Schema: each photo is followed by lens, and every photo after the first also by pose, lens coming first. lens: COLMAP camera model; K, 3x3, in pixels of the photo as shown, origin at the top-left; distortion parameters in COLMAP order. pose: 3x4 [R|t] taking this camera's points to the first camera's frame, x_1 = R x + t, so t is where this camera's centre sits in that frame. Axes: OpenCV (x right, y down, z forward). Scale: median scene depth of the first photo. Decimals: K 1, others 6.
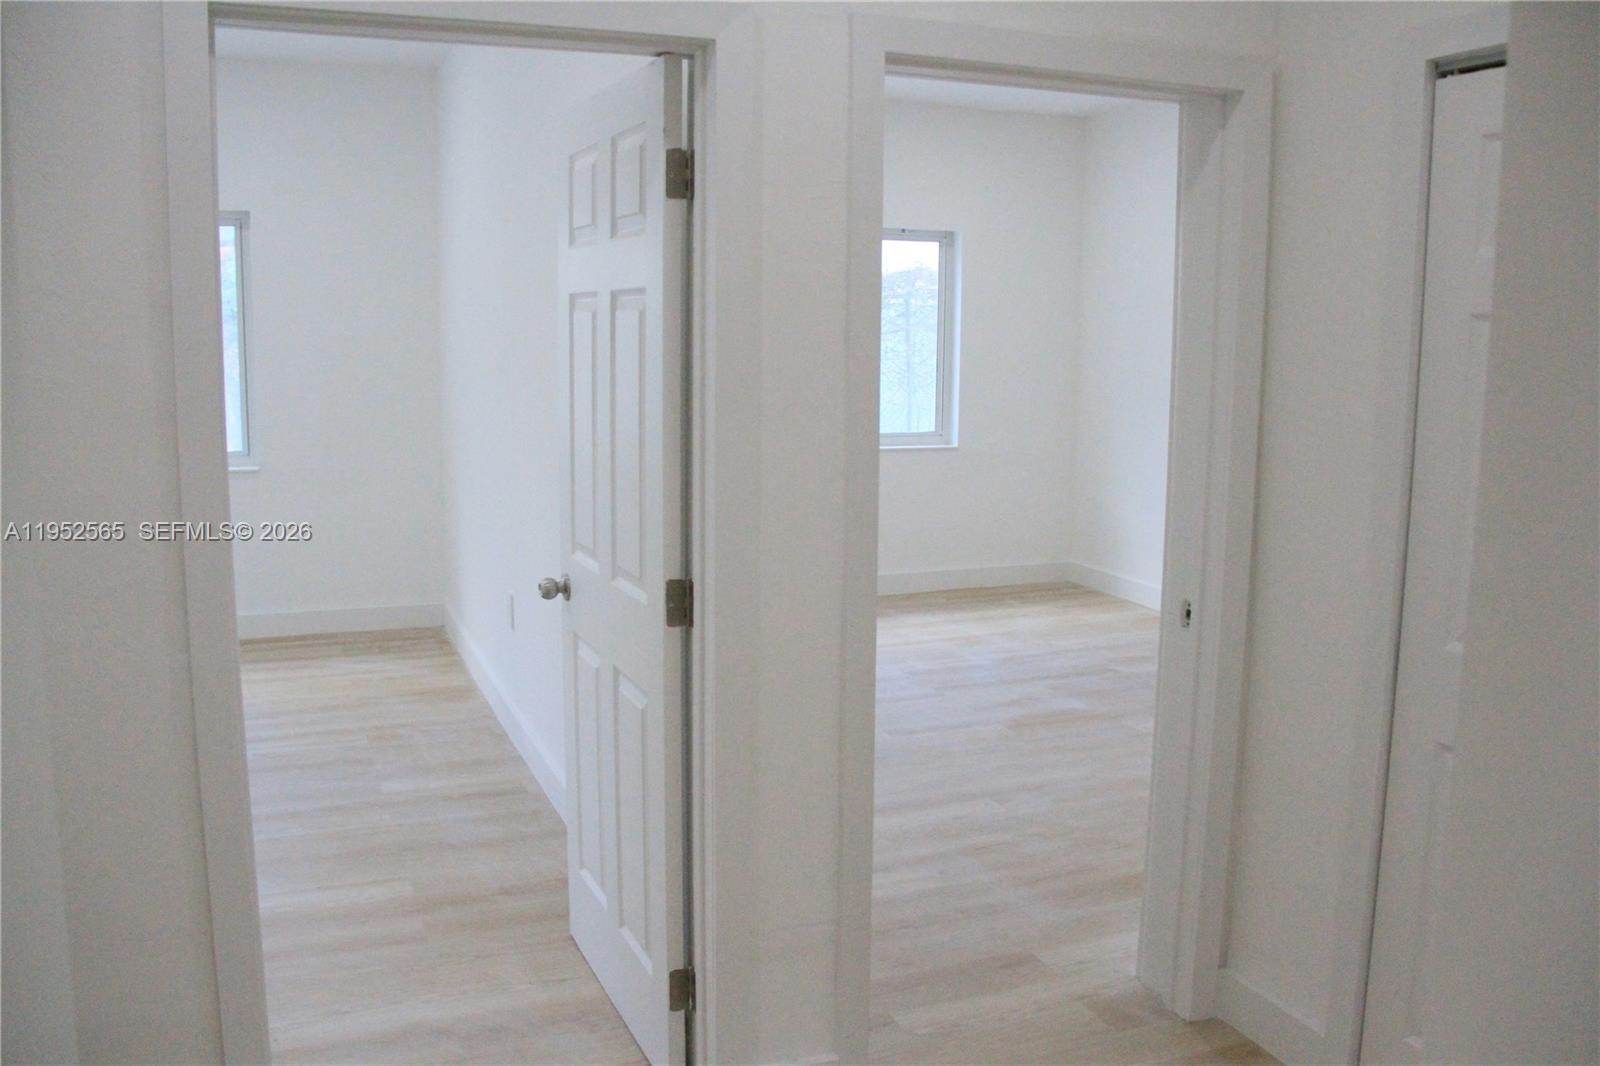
lens RADIAL K [[1386.7, 0, 821.8], [0, 1386.7, 531.6], [0, 0, 1]] dist [-0.132963, 0.002205]
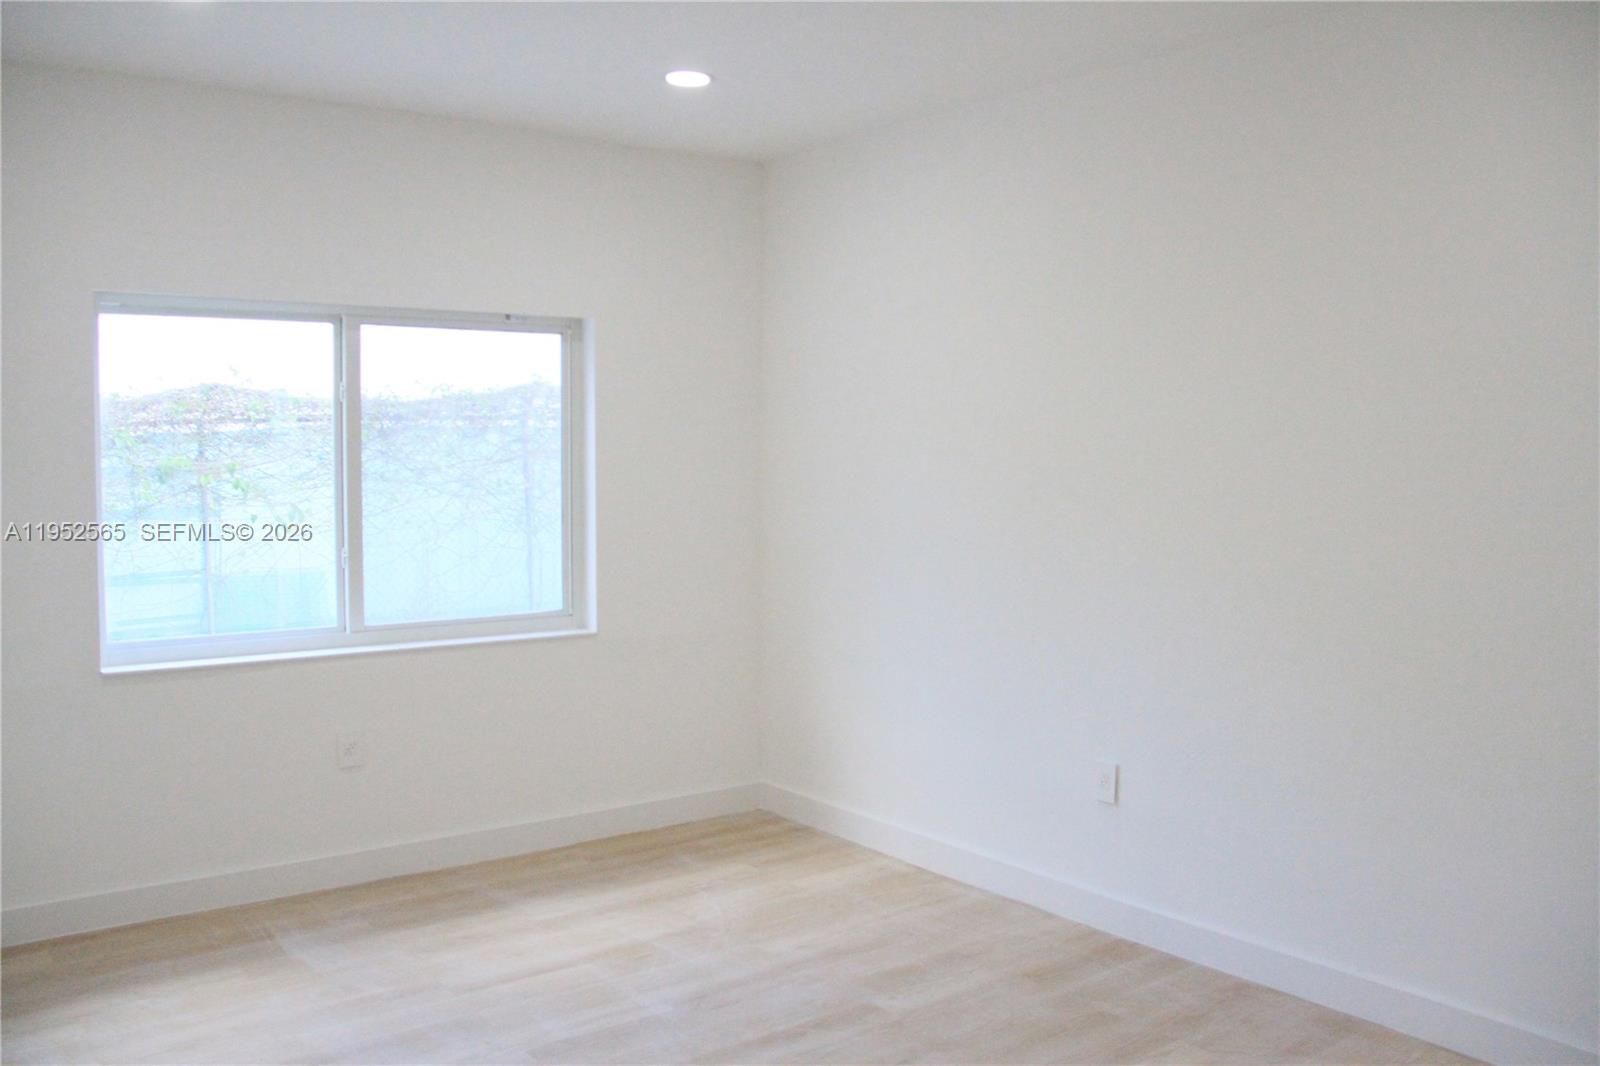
lens RADIAL K [[1386.7, 0, 821.8], [0, 1386.7, 531.6], [0, 0, 1]] dist [-0.132963, 0.002205]
pose [[0.963943, -0.024345, 0.264991, 0.025581], [0.047811, 0.995446, -0.082465, -0.046914], [-0.261777, 0.092161, 0.960718, 0.306467]]
